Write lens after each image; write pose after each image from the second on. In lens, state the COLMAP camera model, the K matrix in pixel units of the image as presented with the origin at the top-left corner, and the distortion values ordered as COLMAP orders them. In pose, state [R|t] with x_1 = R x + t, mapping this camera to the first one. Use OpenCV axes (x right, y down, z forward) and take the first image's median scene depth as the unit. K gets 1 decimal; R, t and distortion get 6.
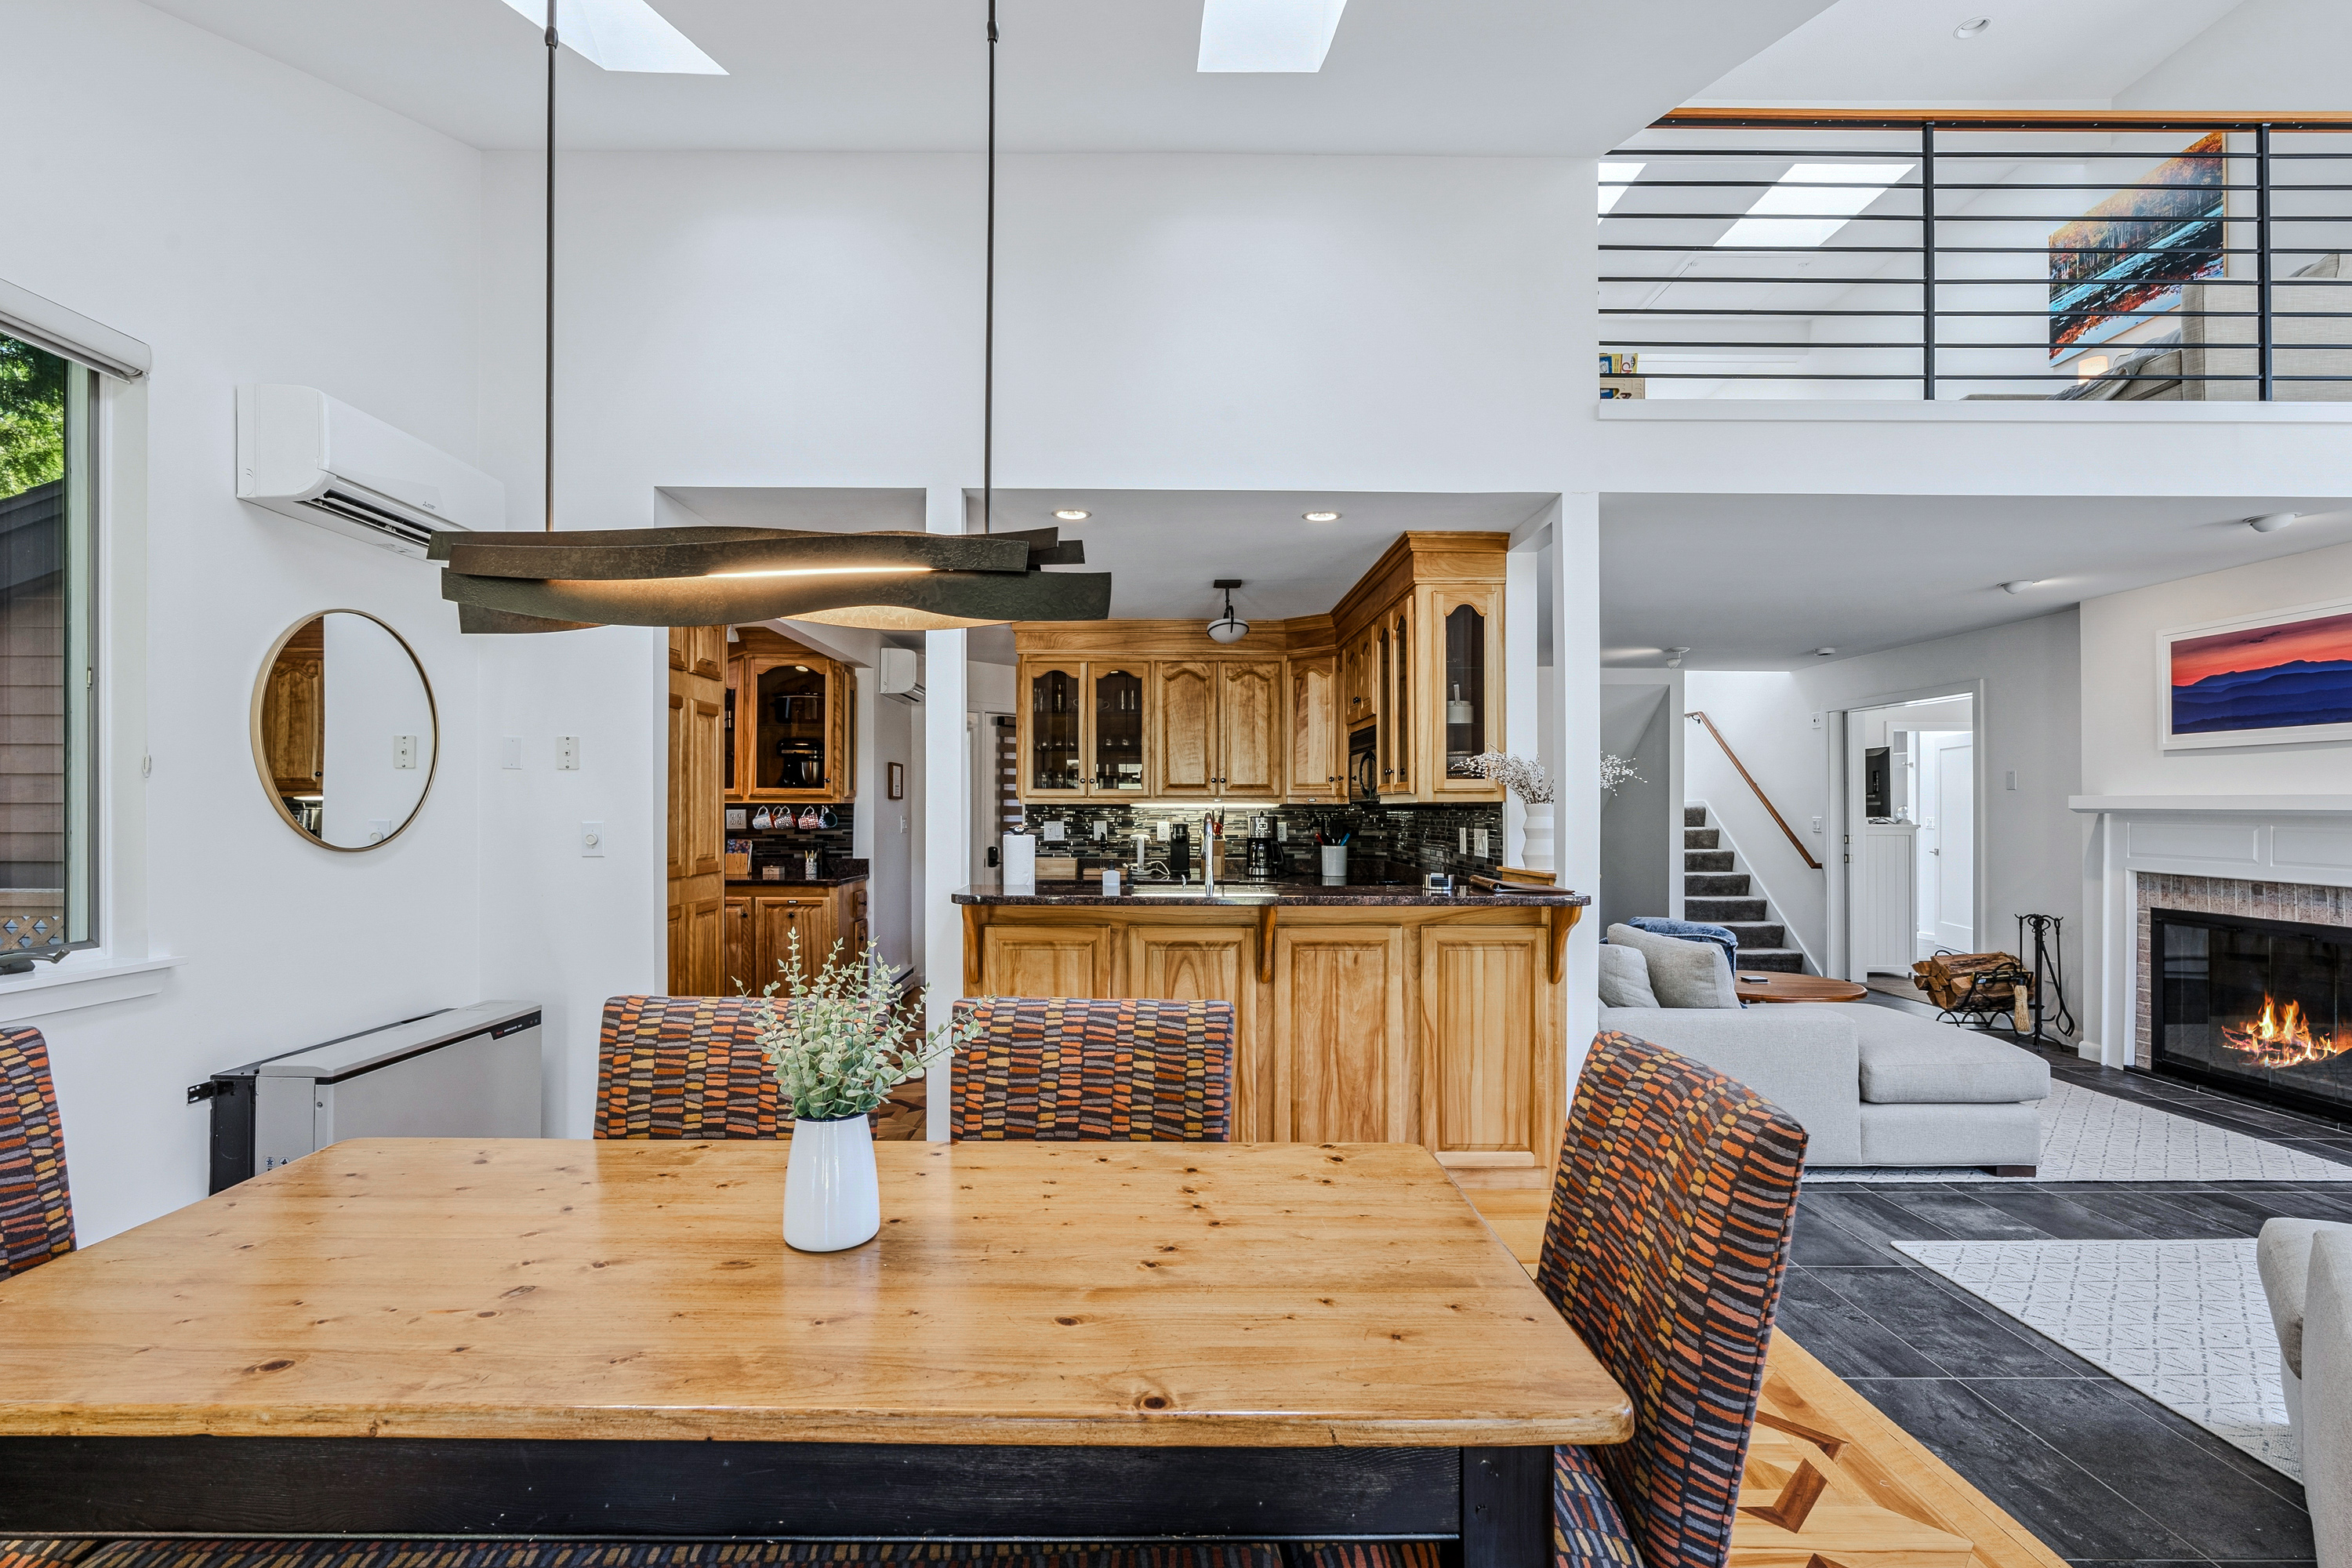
lens RADIAL K [[1084.4, 0, 1164.0], [0, 1084.4, 801.4], [0, 0, 1]] dist [-0.009684, 0.002925]
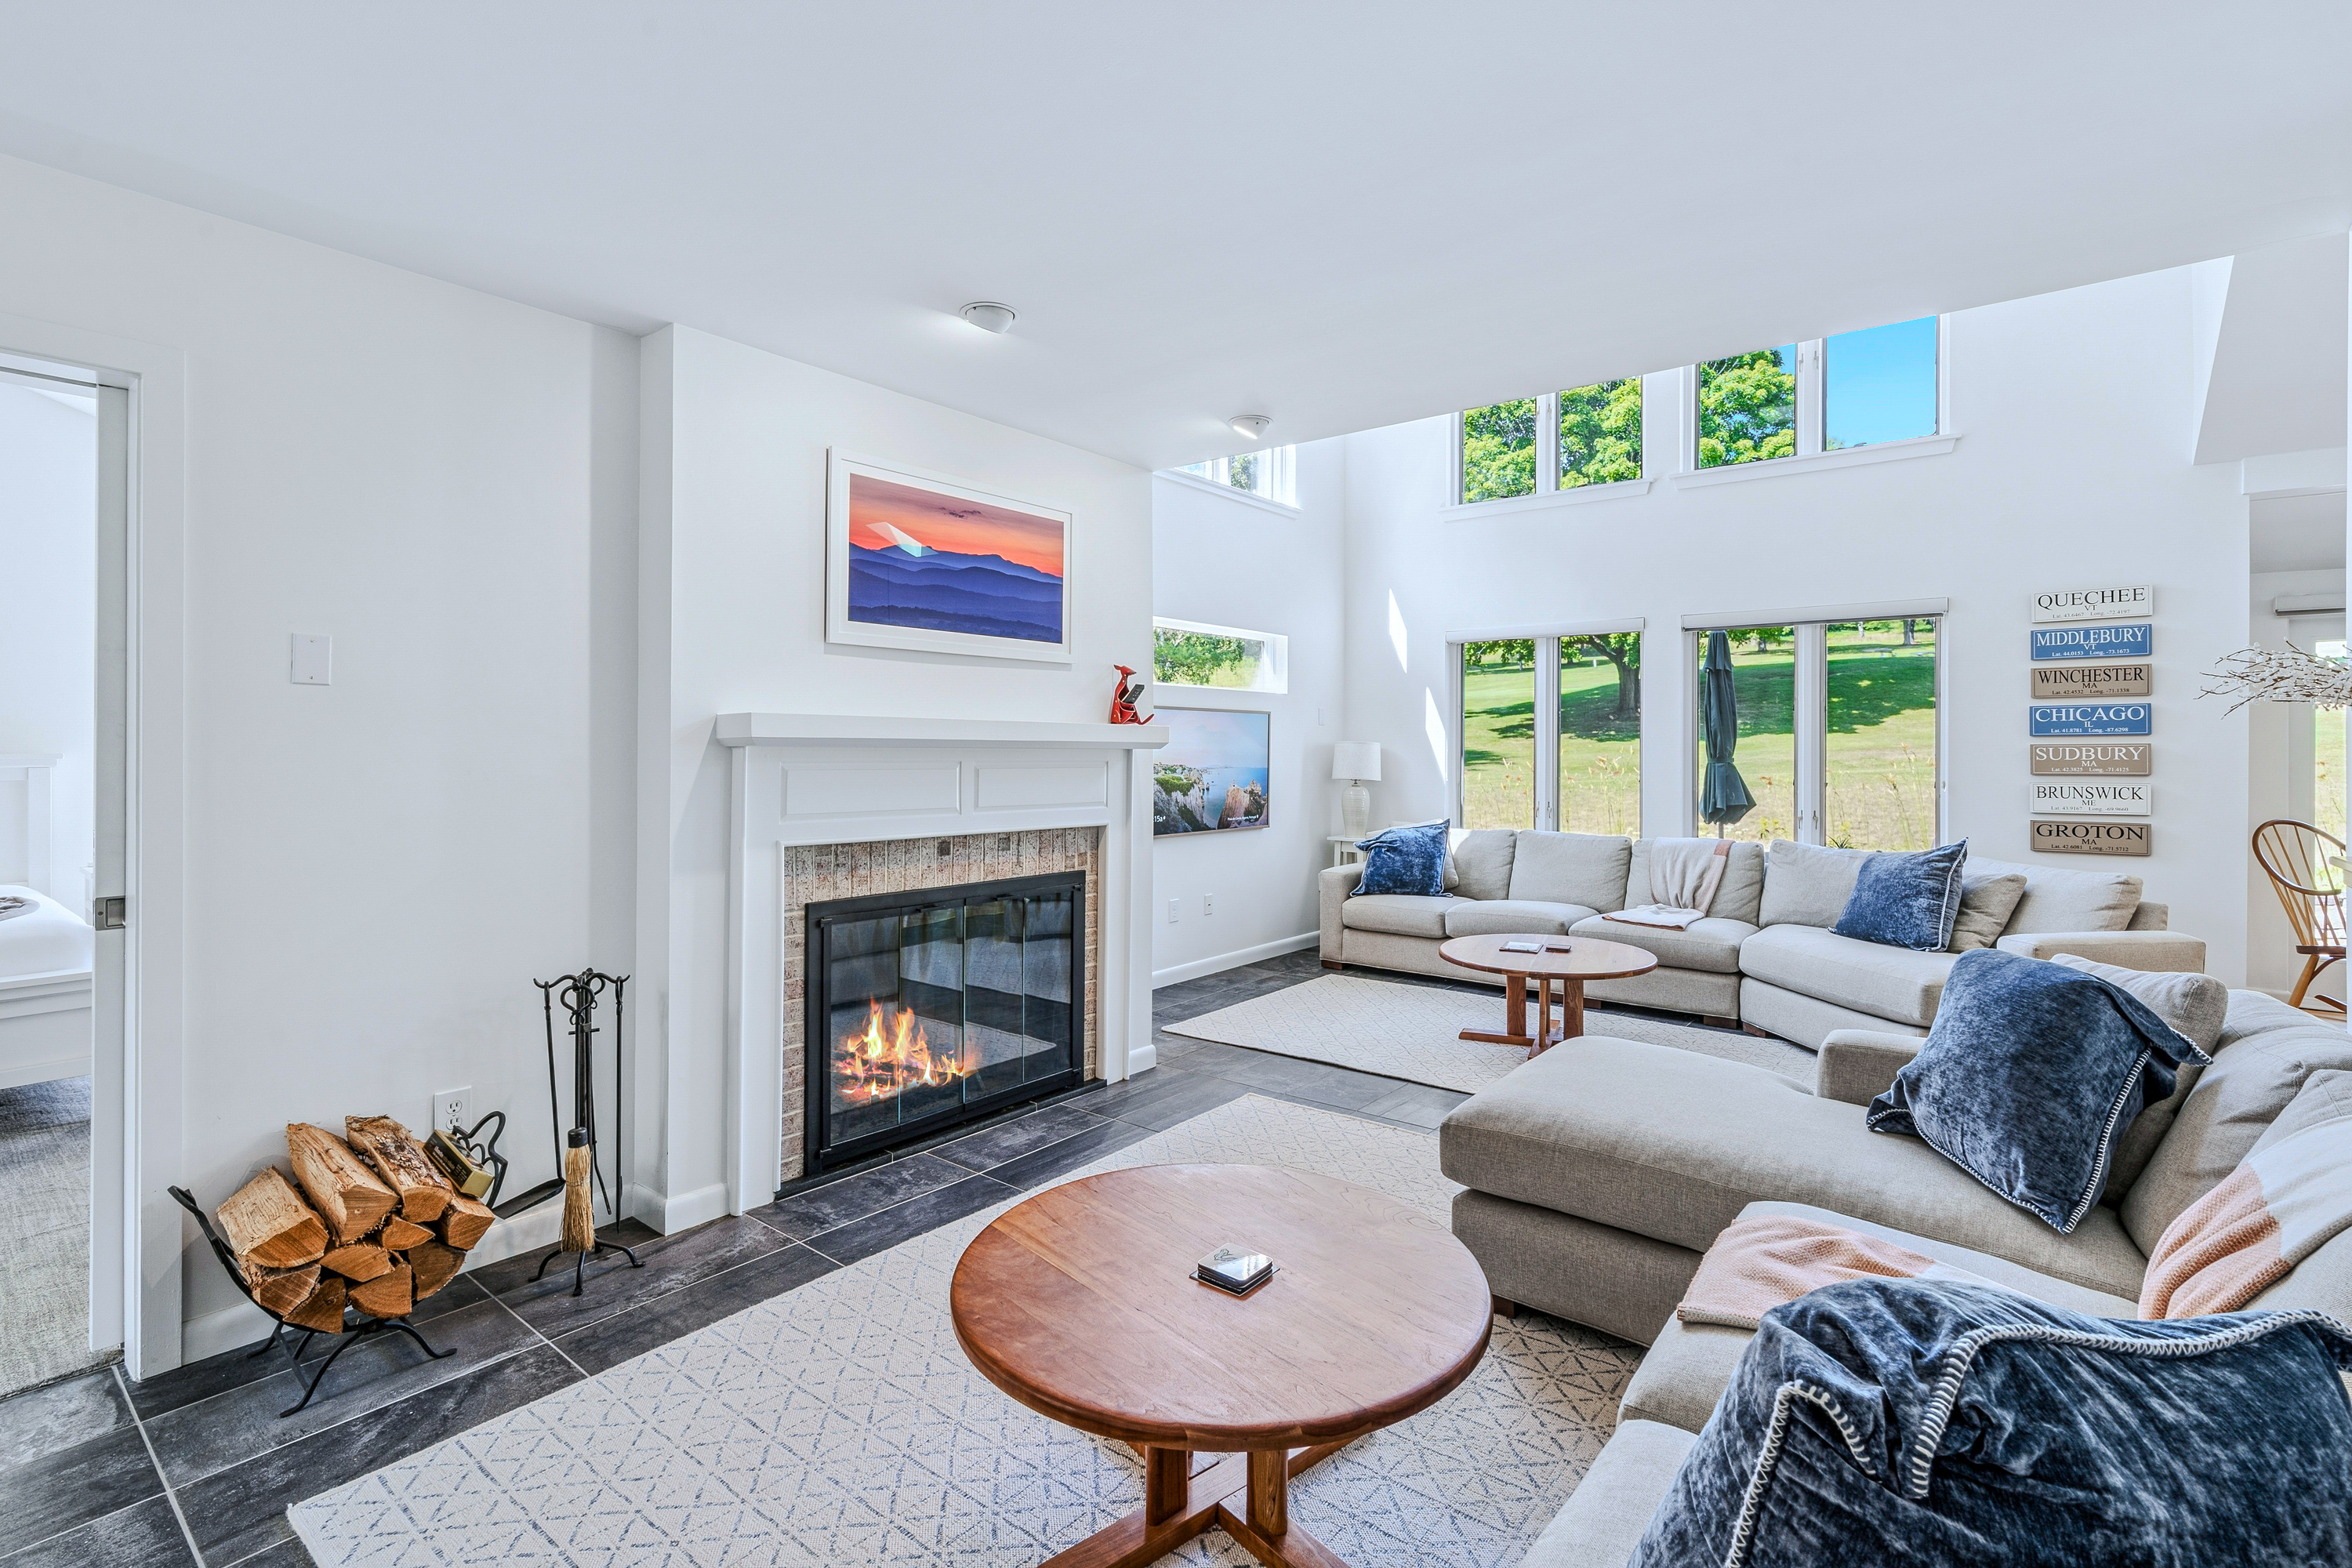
lens RADIAL K [[1084.4, 0, 1196.9], [0, 1084.4, 746.7], [0, 0, 1]] dist [-0.009684, 0.002925]
pose [[-0.780138, -0.007316, 0.625565, 0.336443], [-0.009754, 0.999952, -0.000470, 0.008798], [-0.625532, -0.006469, -0.780172, 1.203082]]
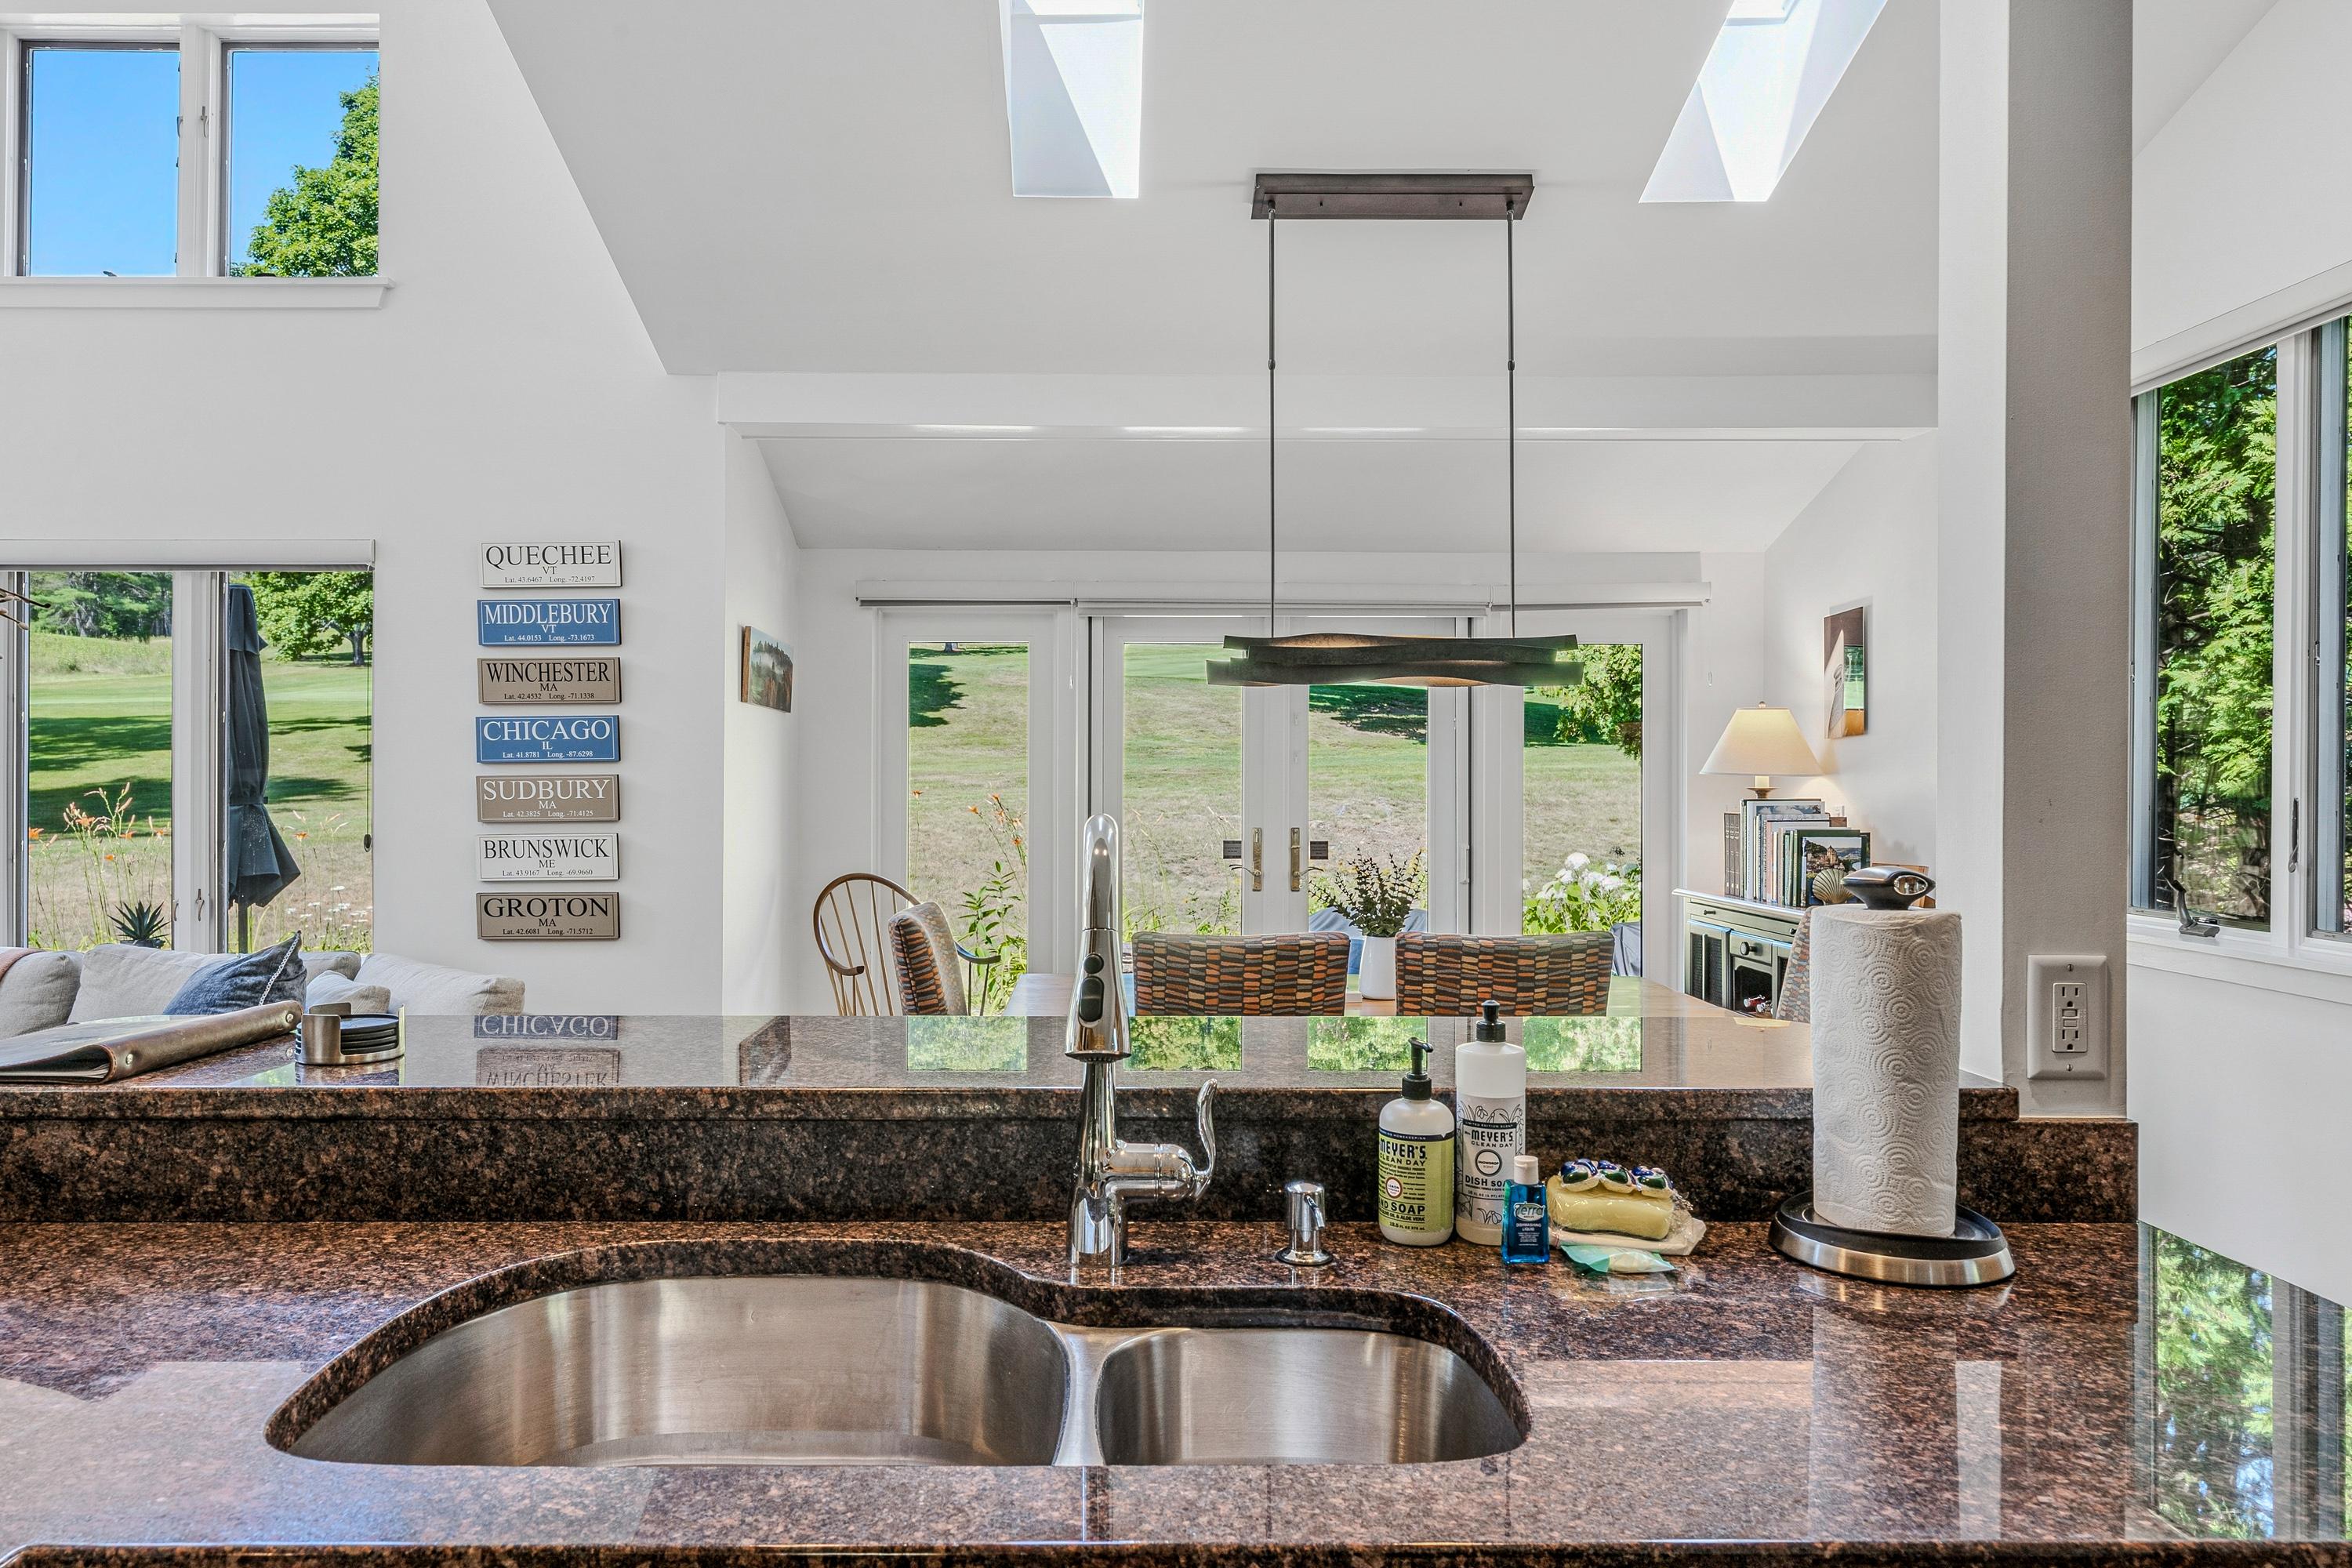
lens RADIAL K [[1519.0, 0, 1129.7], [0, 1519.0, 786.7], [0, 0, 1]] dist [-0.005761, 0.009800]
pose [[-0.999984, -0.005522, 0.001259, 0.017249], [-0.005519, 0.999982, 0.002328, 0.002029], [-0.001272, 0.002321, -0.999996, 0.898626]]
